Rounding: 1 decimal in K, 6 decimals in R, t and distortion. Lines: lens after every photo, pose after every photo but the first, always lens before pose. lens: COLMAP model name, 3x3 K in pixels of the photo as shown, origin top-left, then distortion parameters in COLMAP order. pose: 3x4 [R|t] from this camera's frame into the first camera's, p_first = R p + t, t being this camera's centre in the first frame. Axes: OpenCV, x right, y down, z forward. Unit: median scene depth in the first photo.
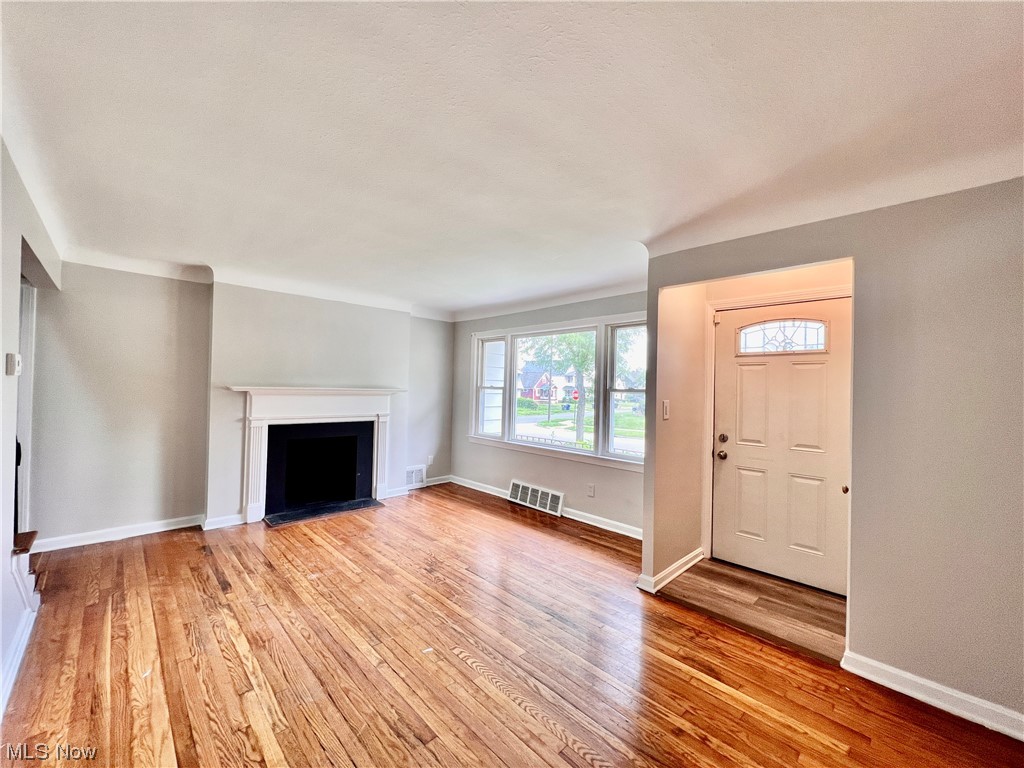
lens RADIAL K [[410.9, 0, 511.6], [0, 410.9, 382.8], [0, 0, 1]] dist [-0.003405, 0.001000]
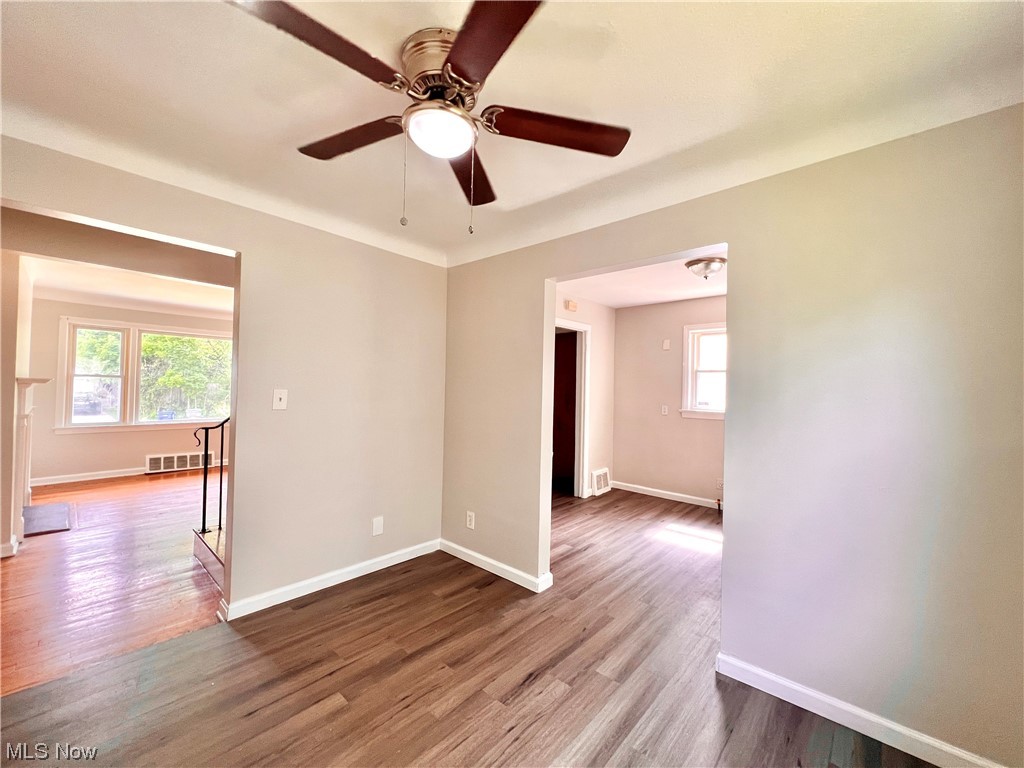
lens RADIAL K [[410.9, 0, 511.6], [0, 410.9, 382.8], [0, 0, 1]] dist [-0.003405, 0.001000]
pose [[-0.070508, -0.014110, 0.997411, -1.699284], [-0.032455, 0.999403, 0.011844, -0.024490], [-0.996983, -0.031536, -0.070924, 0.088395]]
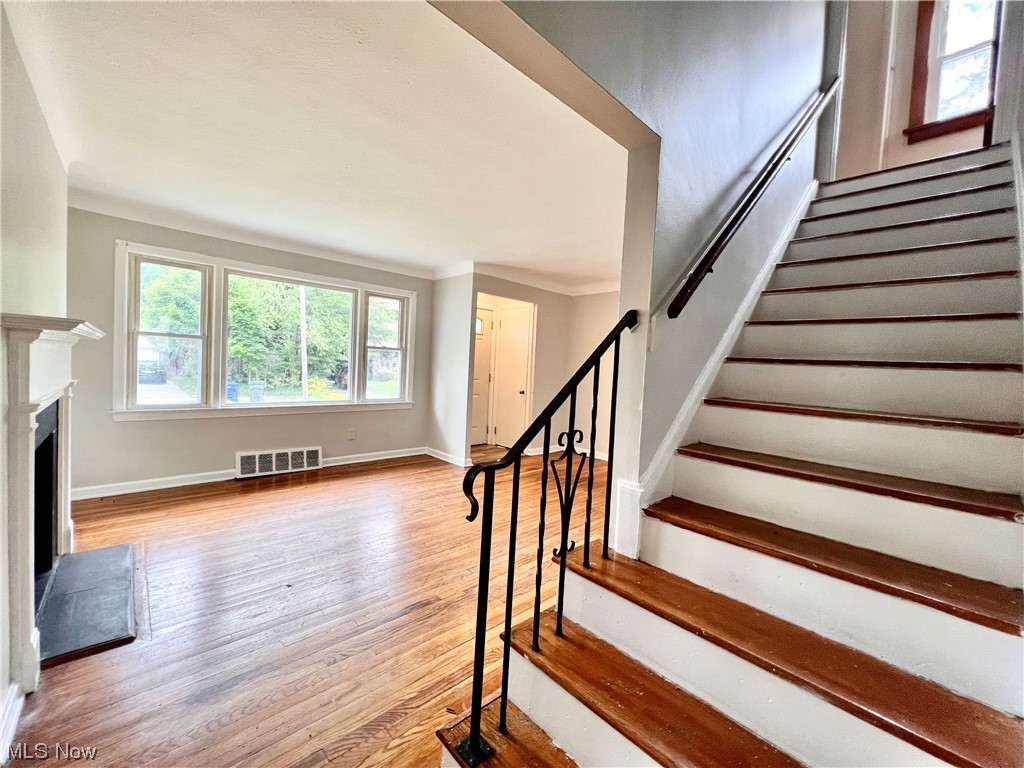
lens RADIAL K [[410.9, 0, 511.6], [0, 410.9, 382.8], [0, 0, 1]] dist [-0.003405, 0.001000]
pose [[0.013442, -0.065760, 0.997745, -1.090247], [-0.056802, 0.996174, 0.066422, 0.020067], [-0.998295, -0.057566, 0.009655, 0.646178]]
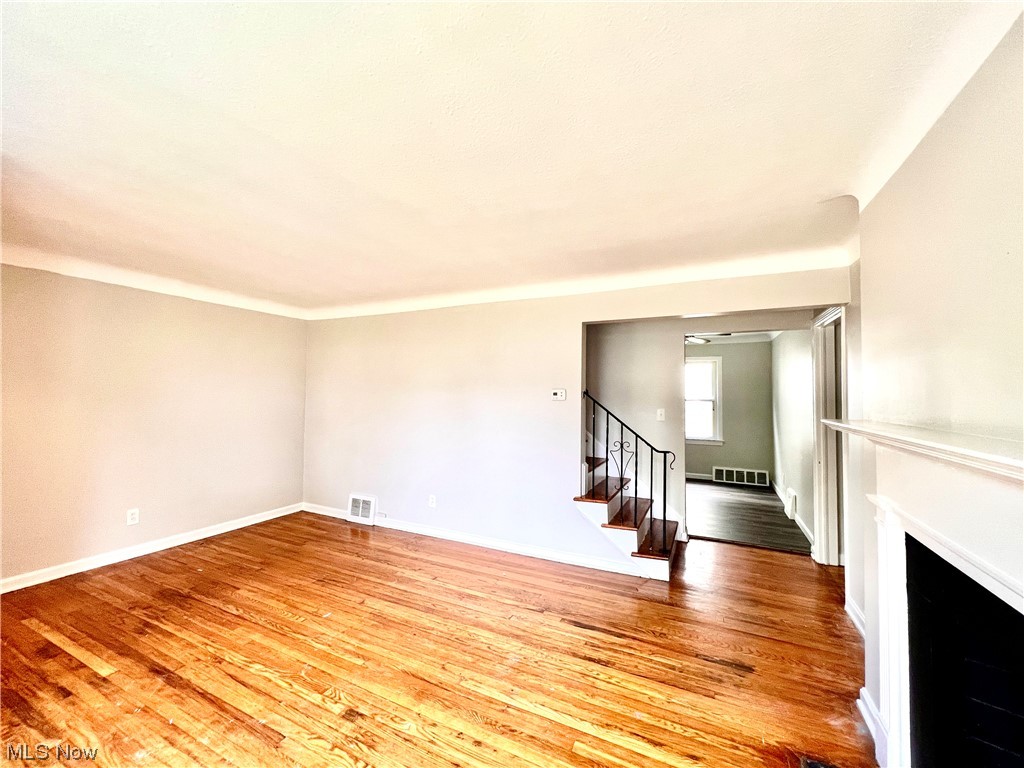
lens RADIAL K [[410.9, 0, 511.6], [0, 410.9, 382.8], [0, 0, 1]] dist [-0.003405, 0.001000]
pose [[-0.938635, -0.044947, -0.341971, -0.161411], [-0.030095, 0.998364, -0.048616, 0.000853], [0.343597, -0.035341, -0.938452, 1.405344]]
